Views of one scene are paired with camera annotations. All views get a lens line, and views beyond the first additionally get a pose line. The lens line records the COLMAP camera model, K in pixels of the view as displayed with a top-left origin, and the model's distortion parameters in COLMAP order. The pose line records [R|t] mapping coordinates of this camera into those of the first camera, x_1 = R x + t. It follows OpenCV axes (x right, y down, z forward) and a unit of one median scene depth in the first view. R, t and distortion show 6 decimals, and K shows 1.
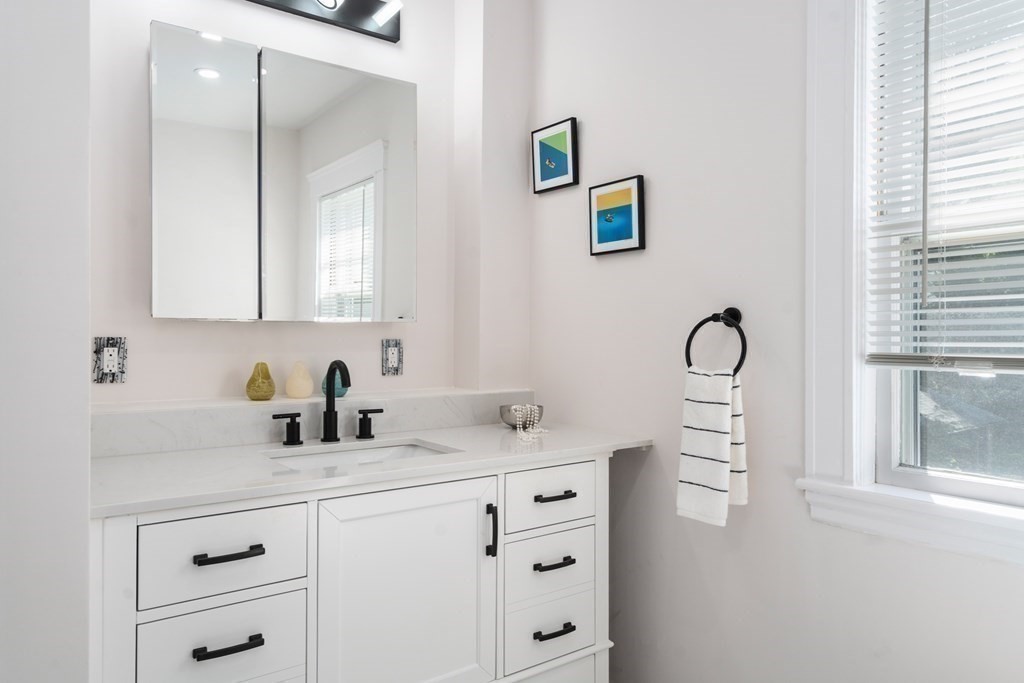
lens RADIAL K [[699.8, 0, 513.9], [0, 699.8, 343.3], [0, 0, 1]] dist [0.031655, 0.000470]
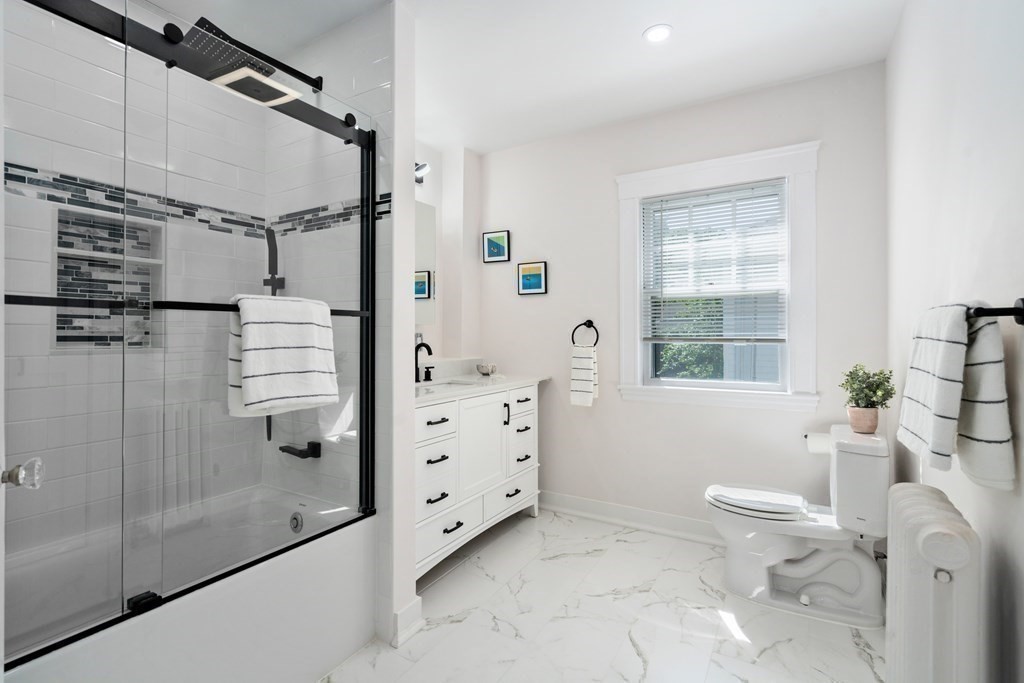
lens RADIAL K [[473.8, 0, 510.6], [0, 473.8, 335.6], [0, 0, 1]] dist [-0.000818, -0.000051]
pose [[0.925707, -0.005563, 0.378200, -0.515608], [0.004528, 0.999983, 0.003626, -0.002585], [-0.378214, -0.001644, 0.925717, -0.396657]]
